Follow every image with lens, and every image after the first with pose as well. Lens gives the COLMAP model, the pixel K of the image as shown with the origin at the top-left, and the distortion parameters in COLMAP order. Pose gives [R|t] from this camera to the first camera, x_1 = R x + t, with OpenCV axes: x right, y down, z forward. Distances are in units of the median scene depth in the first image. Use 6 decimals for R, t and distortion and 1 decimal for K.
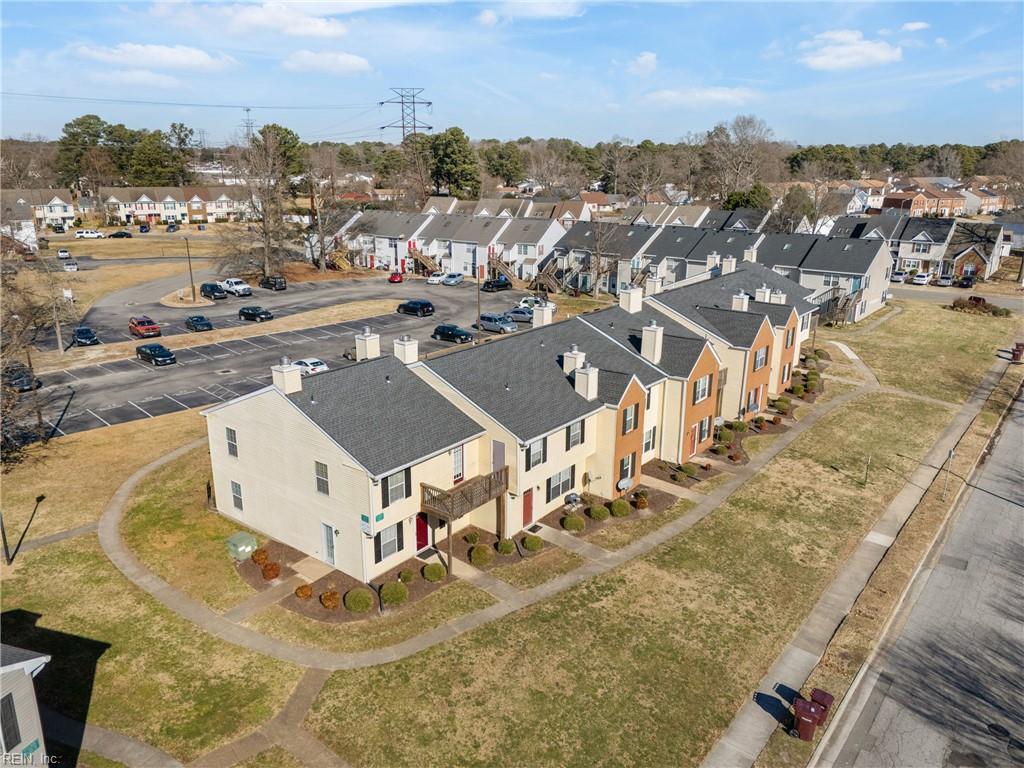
lens RADIAL K [[763.7, 0, 512.3], [0, 763.7, 379.5], [0, 0, 1]] dist [0.039822, -0.016326]
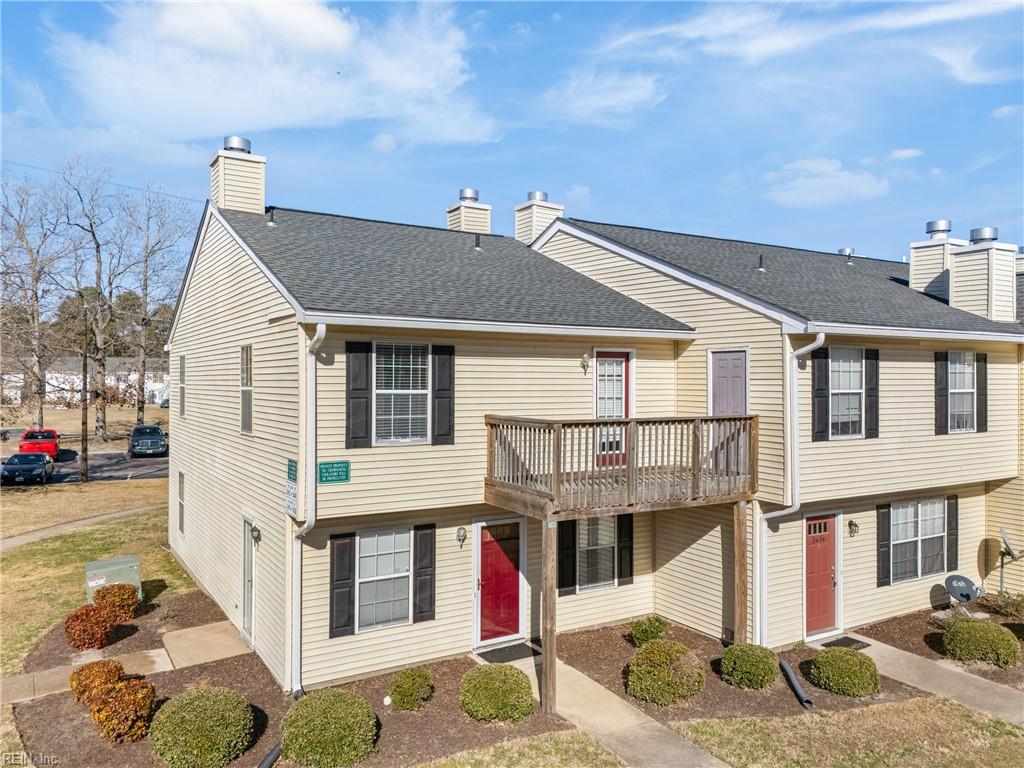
lens RADIAL K [[763.7, 0, 503.3], [0, 763.7, 390.0], [0, 0, 1]] dist [0.039822, -0.016326]
pose [[0.934887, -0.003159, -0.354932, 0.010299], [-0.097285, 0.959387, -0.264788, 0.201454], [0.341354, 0.282077, 0.896610, 0.642405]]
